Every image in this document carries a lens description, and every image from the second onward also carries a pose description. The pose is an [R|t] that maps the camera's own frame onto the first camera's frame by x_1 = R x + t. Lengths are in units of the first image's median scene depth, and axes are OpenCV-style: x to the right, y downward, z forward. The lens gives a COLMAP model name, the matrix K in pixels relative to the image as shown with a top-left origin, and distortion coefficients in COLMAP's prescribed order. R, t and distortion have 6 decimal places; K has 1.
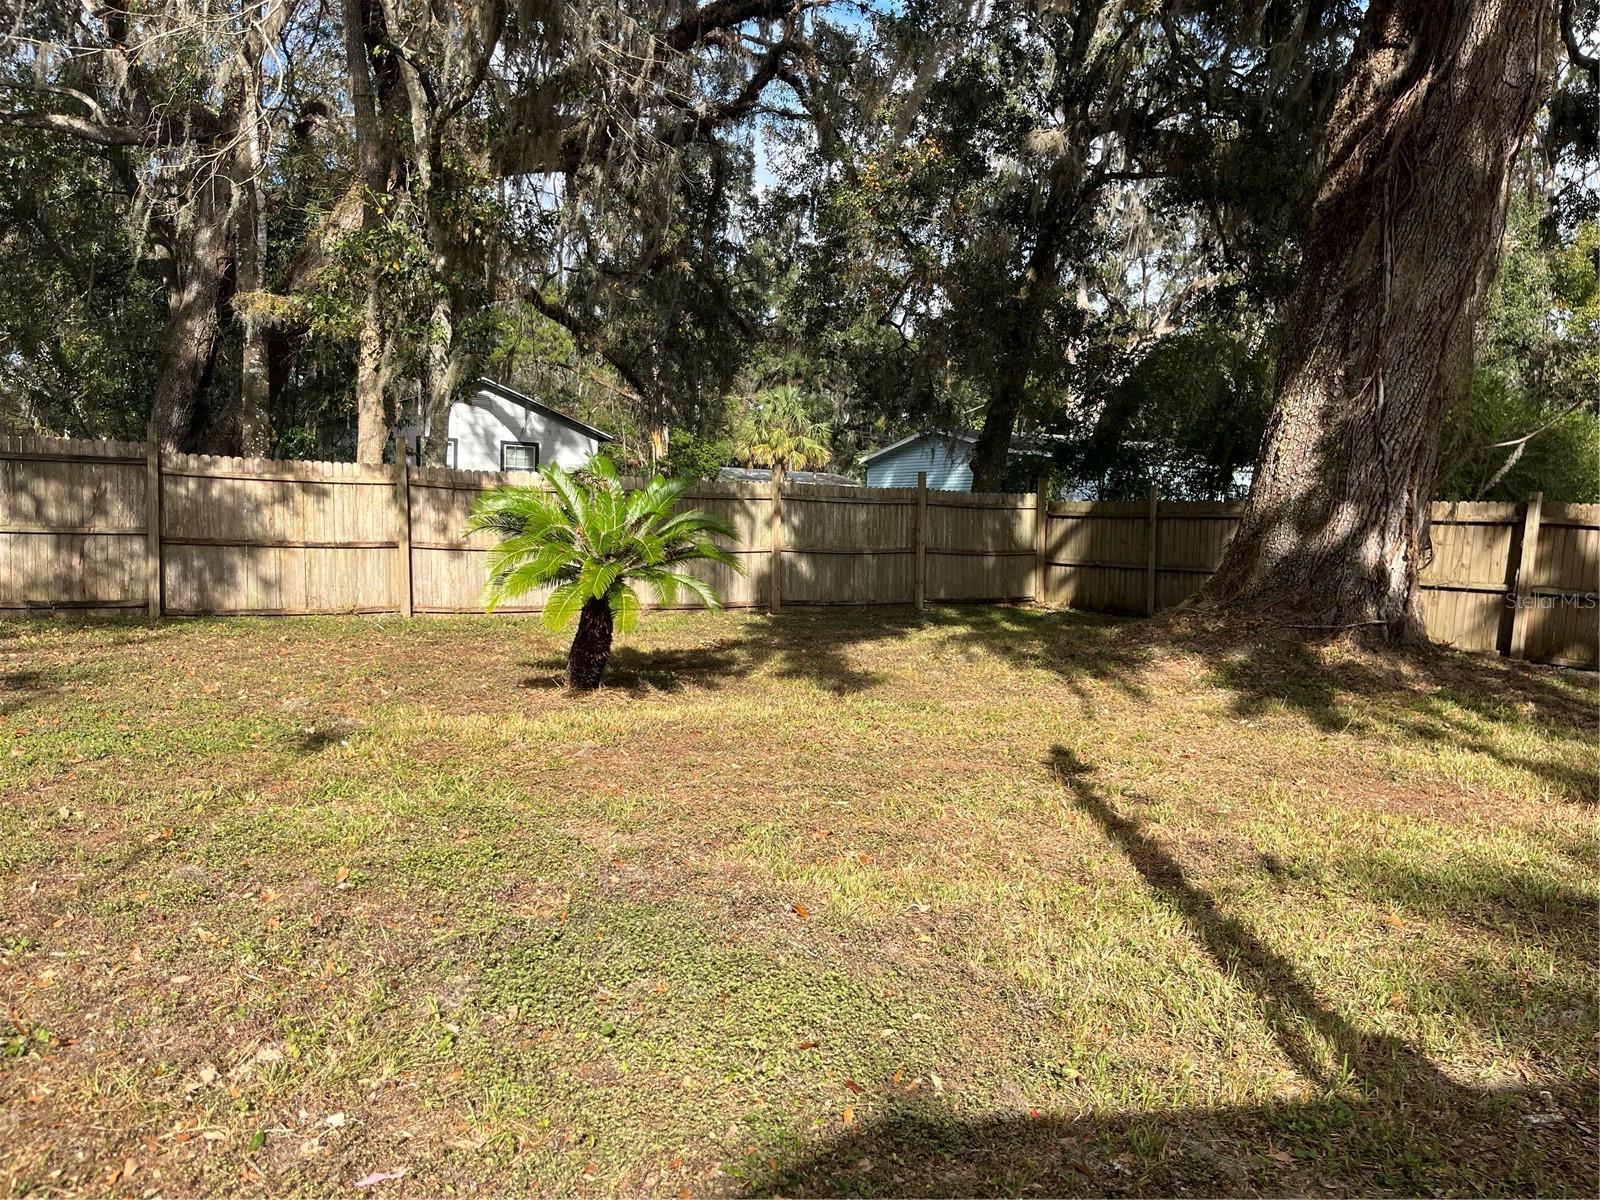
lens RADIAL K [[1188.7, 0, 800.0], [0, 1188.7, 600.0], [0, 0, 1]] dist [0.058602, -0.078772]
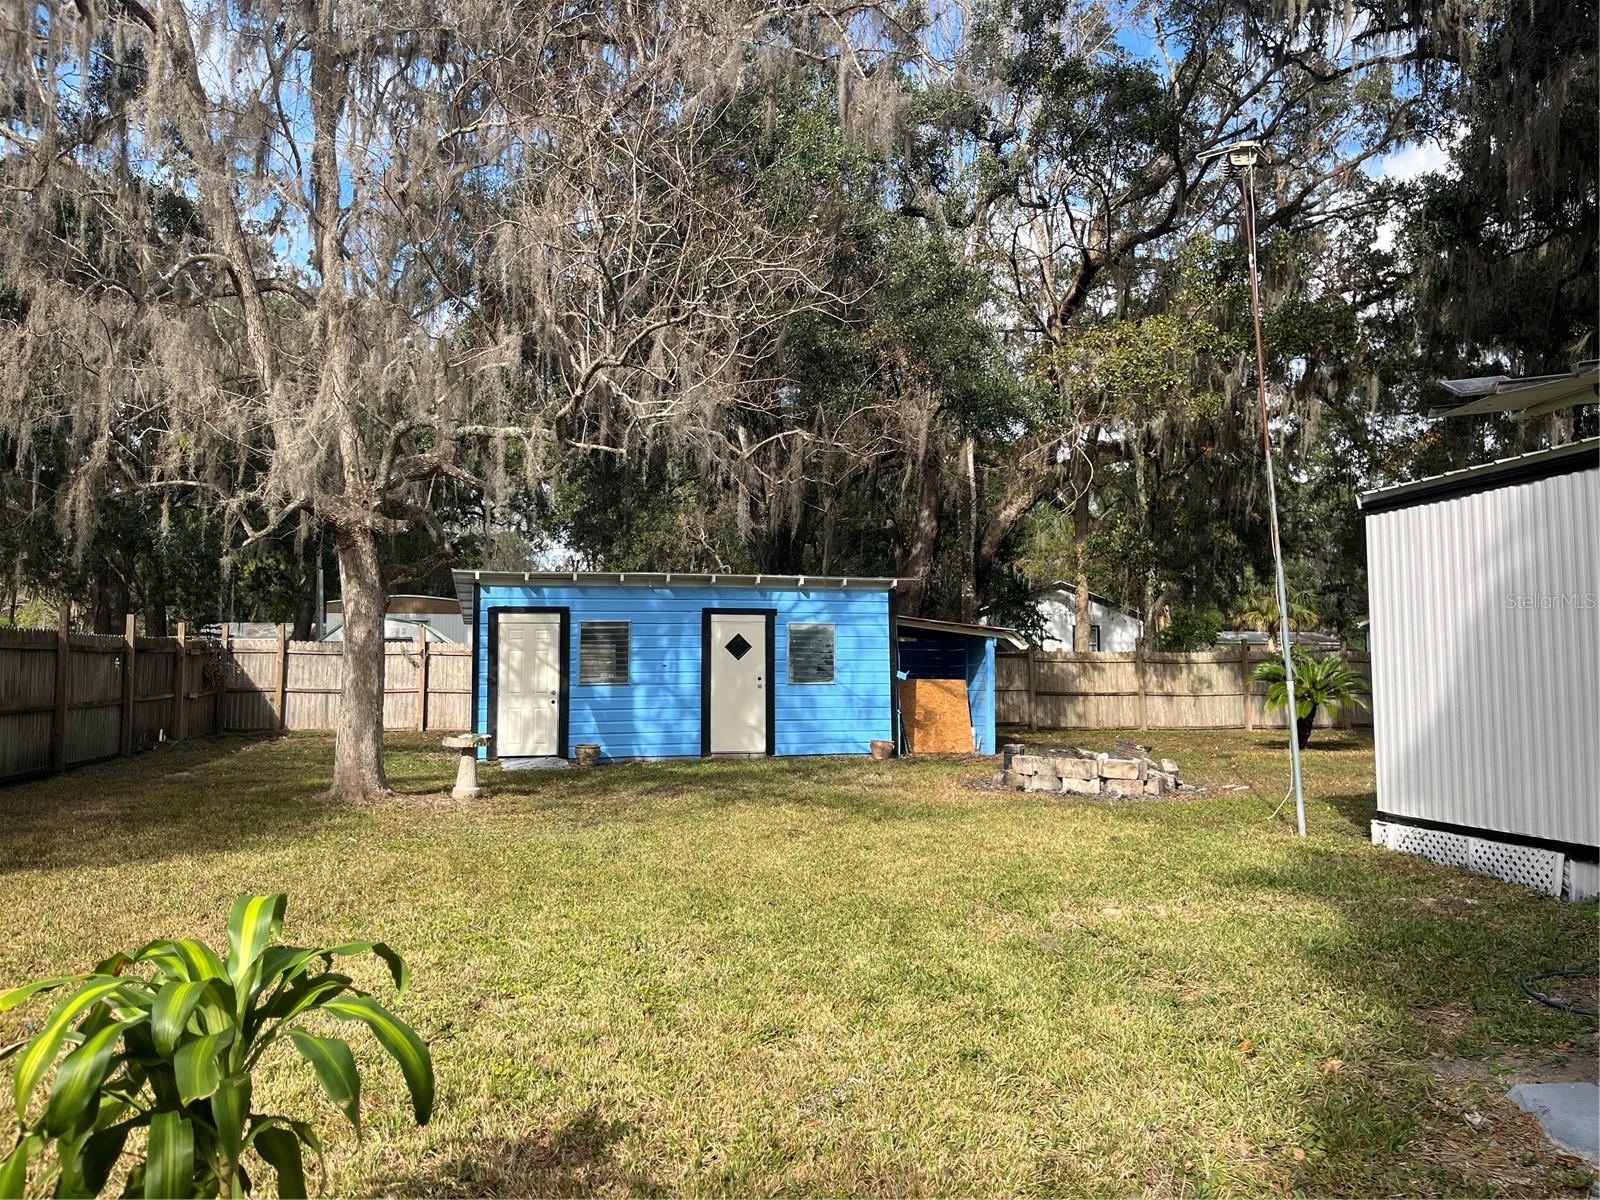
lens RADIAL K [[1188.7, 0, 800.0], [0, 1188.7, 600.0], [0, 0, 1]] dist [0.058602, -0.078772]
pose [[0.936571, -0.055134, -0.346113, -0.175861], [0.007017, 0.990301, -0.138762, 0.067199], [0.350406, 0.127532, 0.927874, -0.985240]]
